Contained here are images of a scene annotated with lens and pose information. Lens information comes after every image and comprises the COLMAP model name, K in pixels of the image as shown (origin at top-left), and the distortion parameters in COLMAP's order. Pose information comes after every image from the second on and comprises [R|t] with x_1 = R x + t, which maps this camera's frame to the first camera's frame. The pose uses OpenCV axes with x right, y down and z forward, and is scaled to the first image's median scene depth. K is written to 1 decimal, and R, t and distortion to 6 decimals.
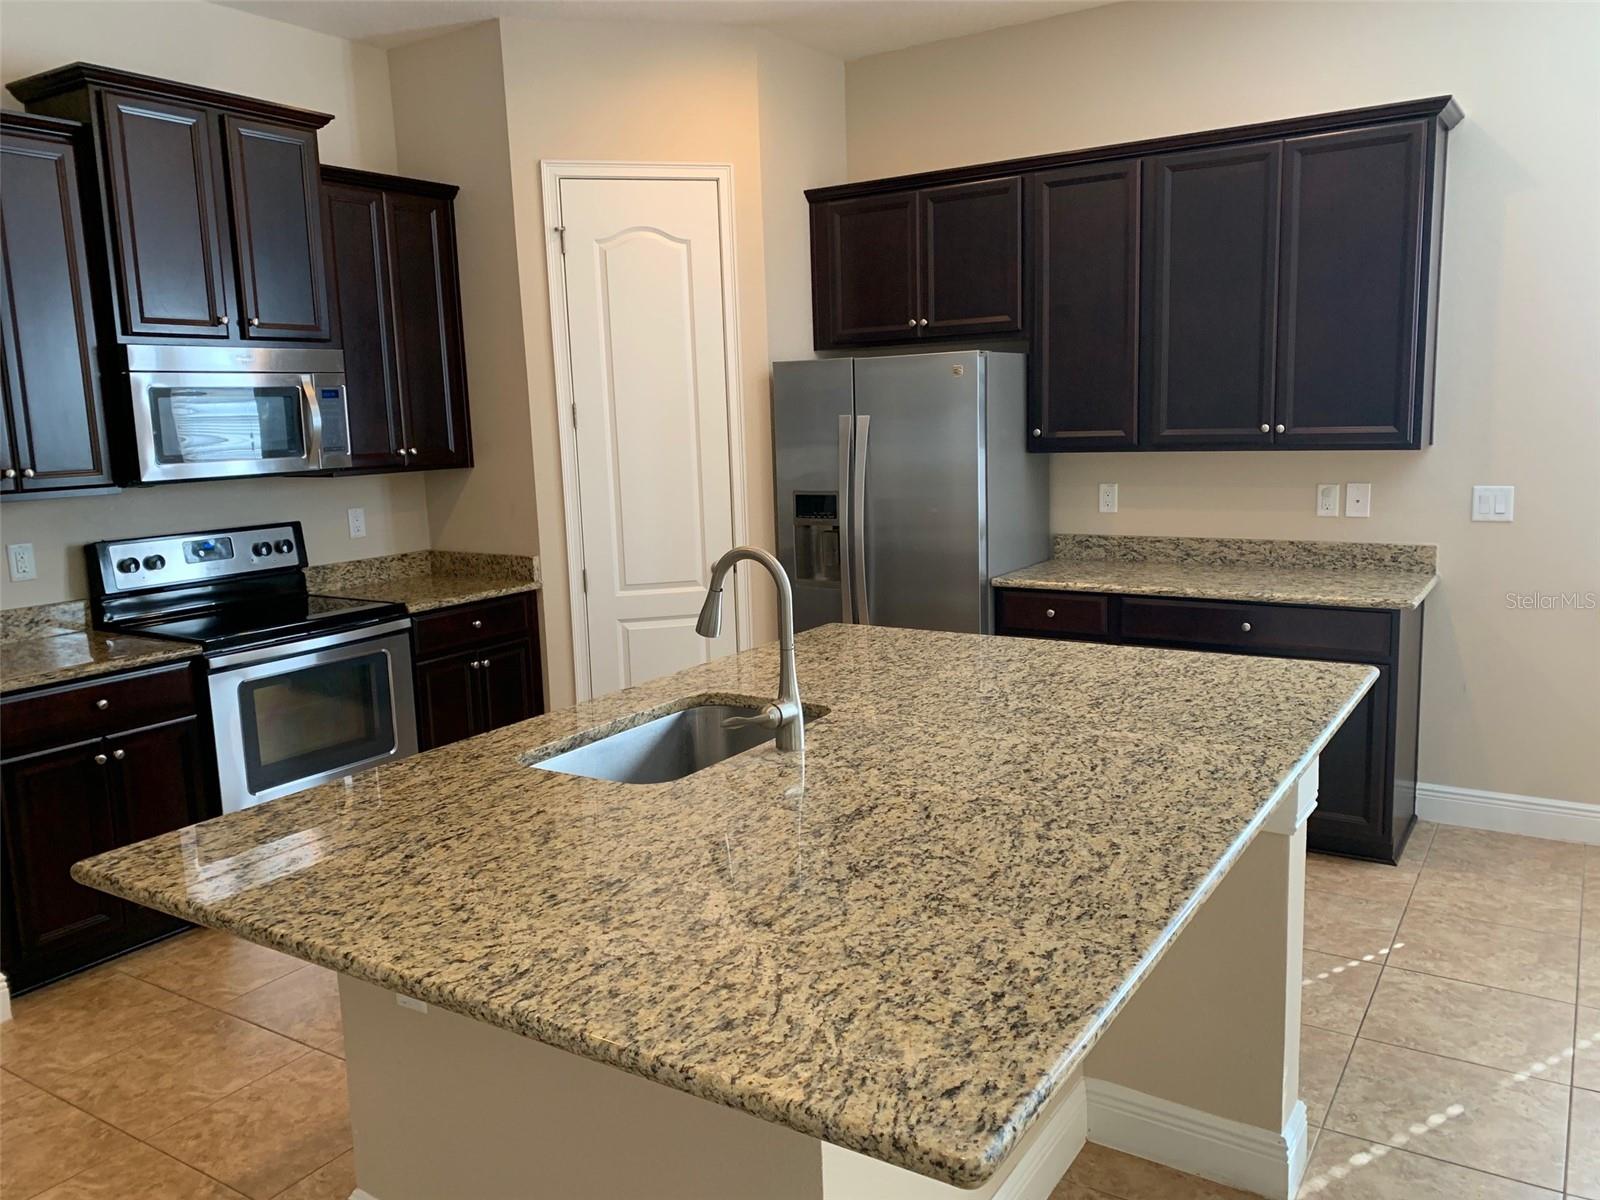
lens RADIAL K [[1227.2, 0, 801.3], [0, 1227.2, 590.6], [0, 0, 1]] dist [0.070814, -0.119637]
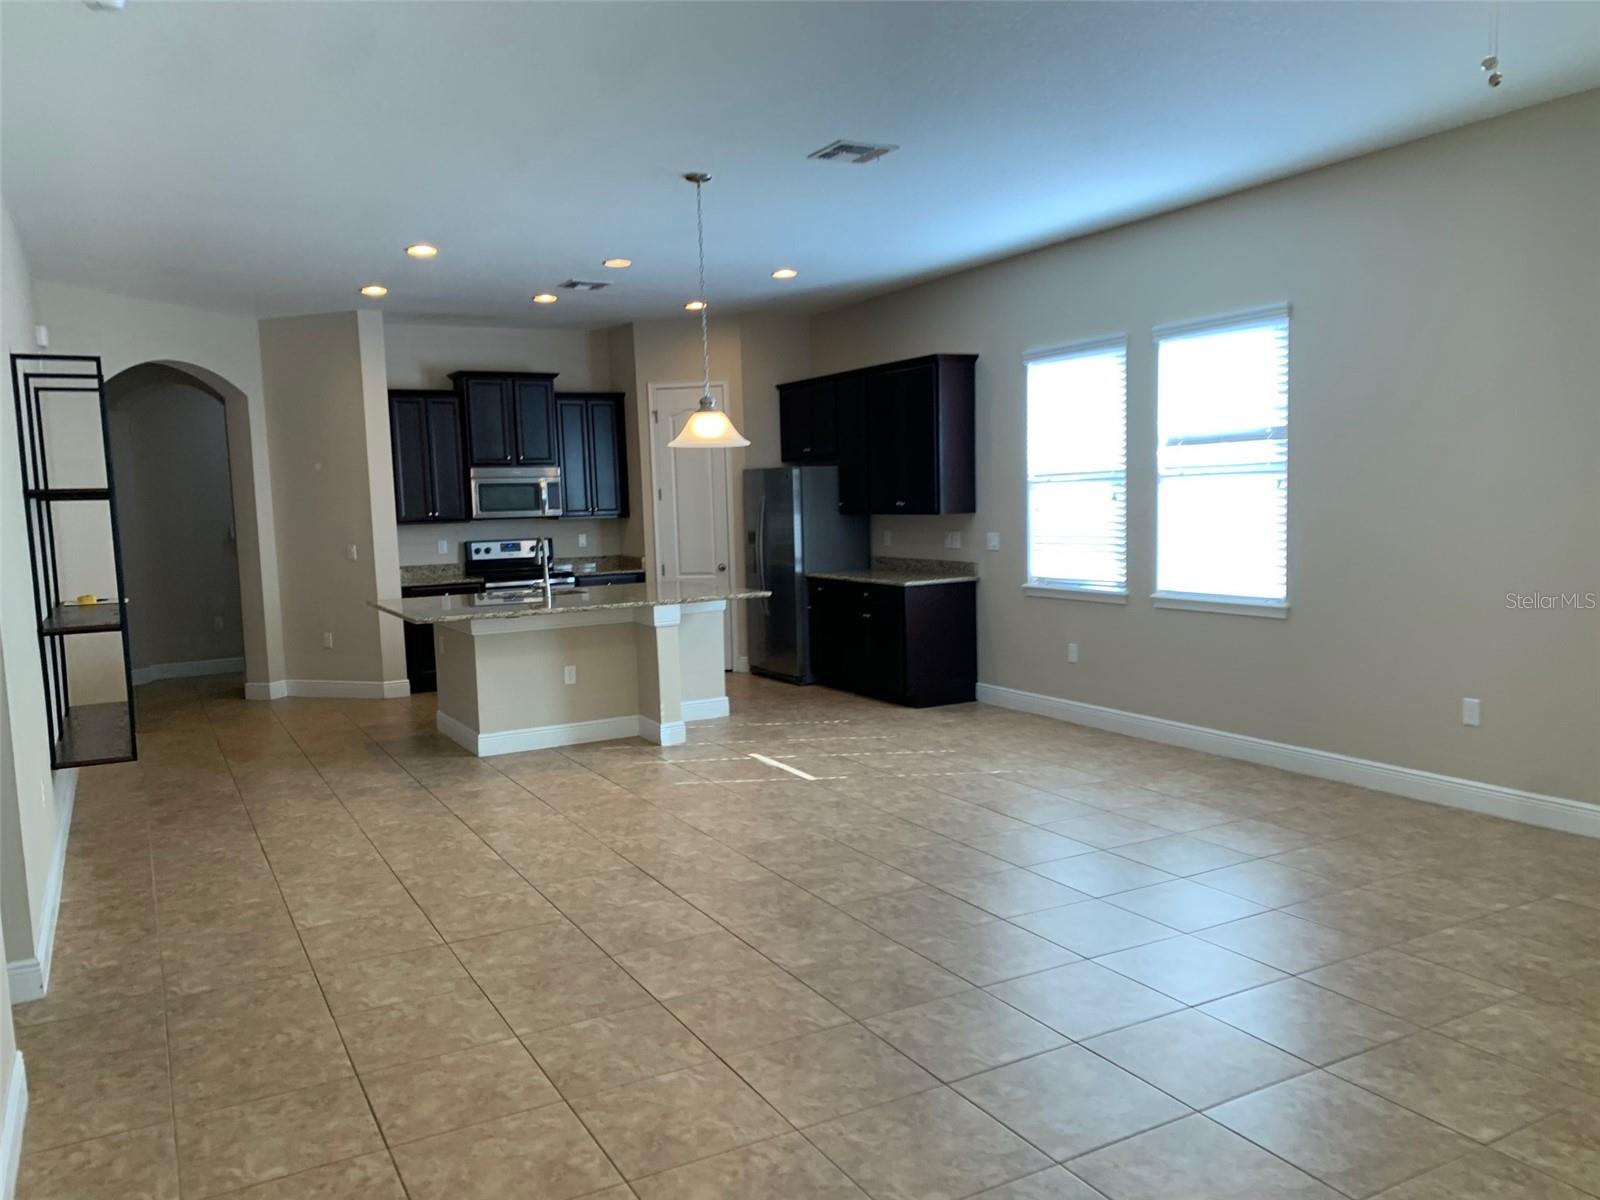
lens RADIAL K [[1226.0, 0, 800.0], [0, 1226.0, 600.0], [0, 0, 1]] dist [0.001566, -0.013665]
pose [[0.875517, 0.049014, -0.480695, 1.116790], [-0.070005, 0.997212, -0.025822, 0.087385], [0.478089, 0.056259, 0.876508, -0.798628]]
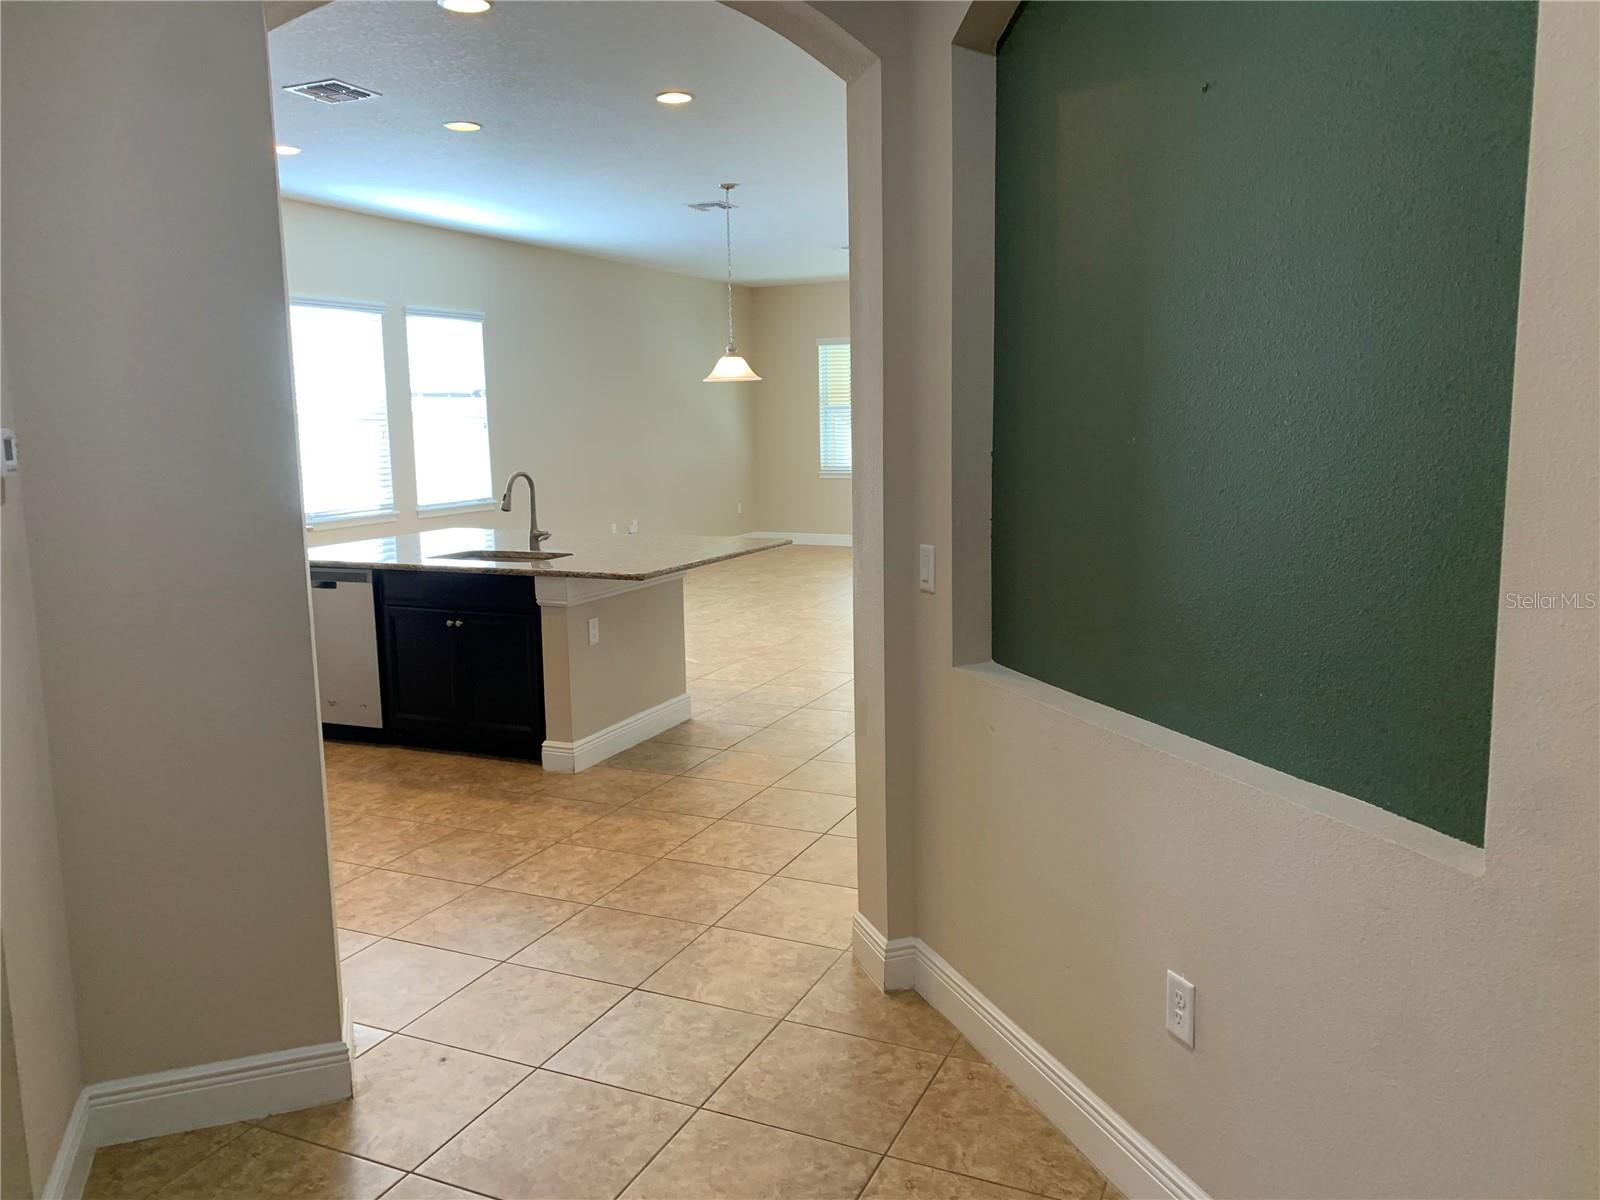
lens RADIAL K [[1226.0, 0, 800.0], [0, 1226.0, 600.0], [0, 0, 1]] dist [0.001566, -0.013665]
pose [[-0.145218, -0.112341, 0.983001, -3.218903], [0.166992, 0.976496, 0.136267, -0.092806], [-0.975205, 0.183942, -0.123045, 1.361075]]
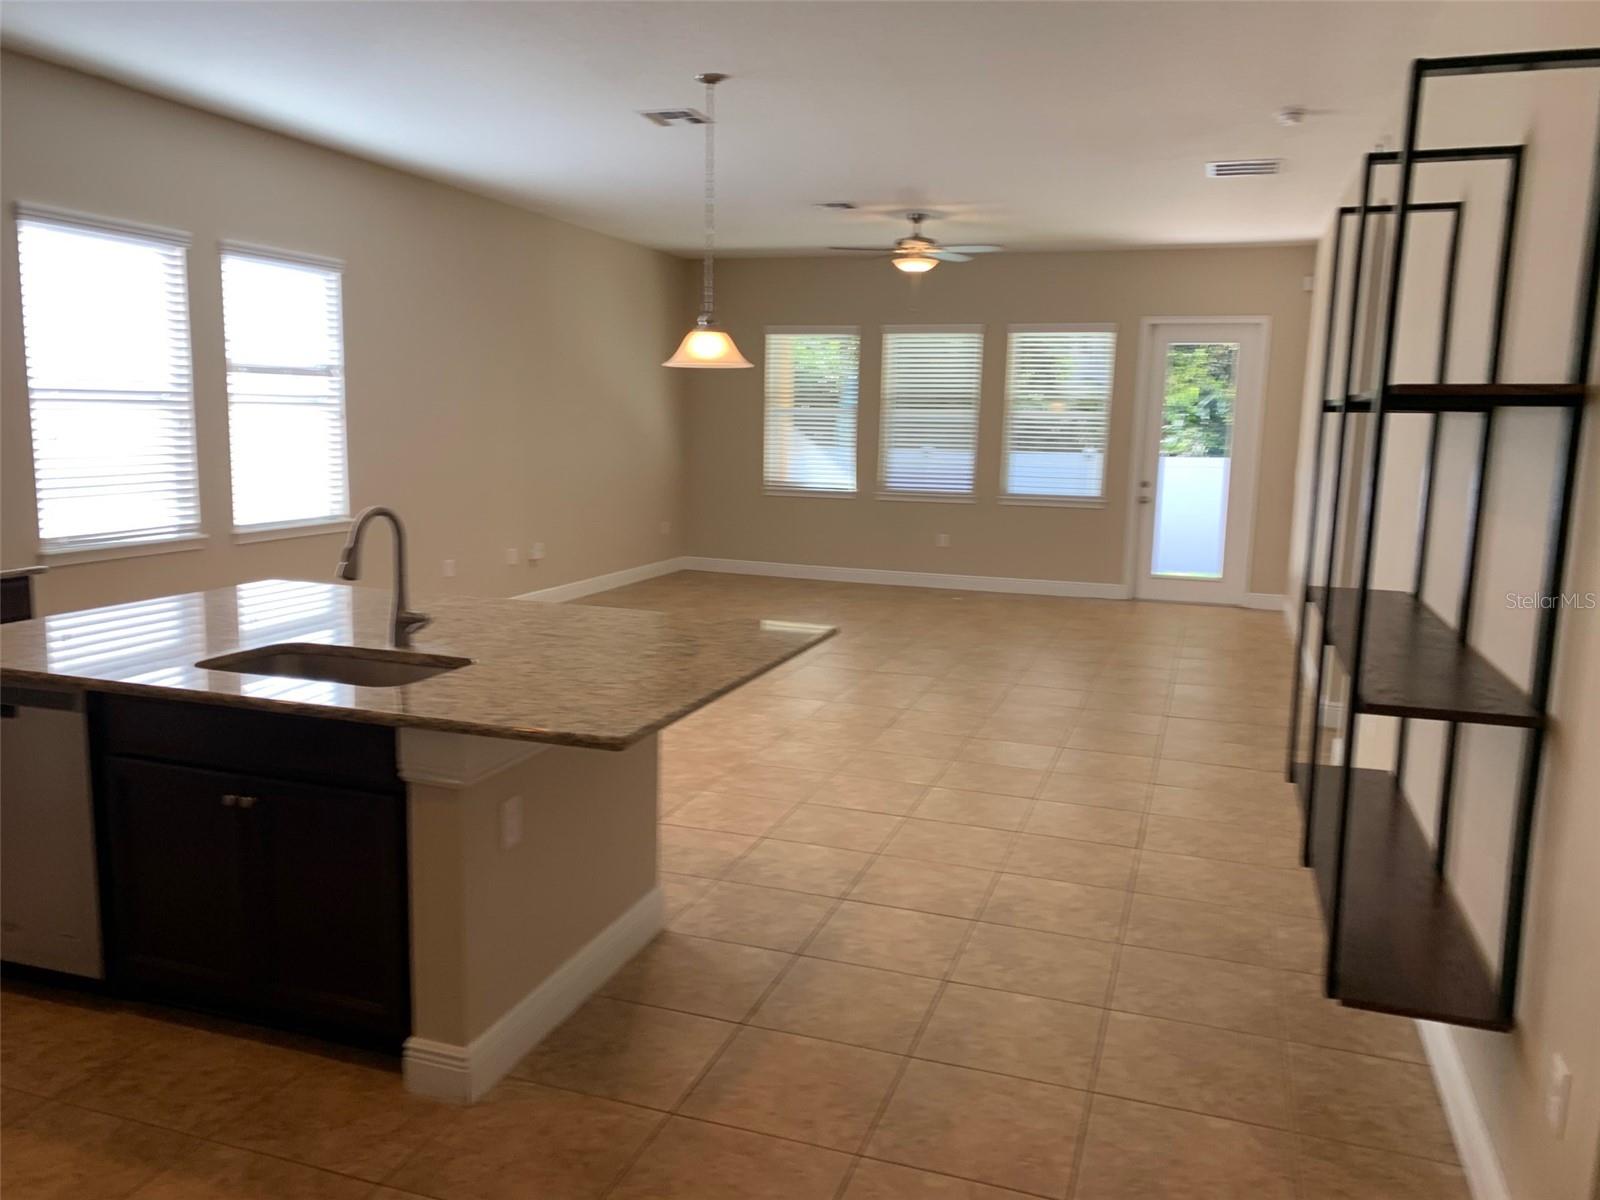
lens RADIAL K [[1226.0, 0, 800.0], [0, 1226.0, 600.0], [0, 0, 1]] dist [0.001566, -0.013665]
pose [[-0.236828, -0.117144, 0.964463, -2.211464], [0.127313, 0.980402, 0.150342, -0.143305], [-0.963174, 0.158394, -0.217273, 1.415264]]
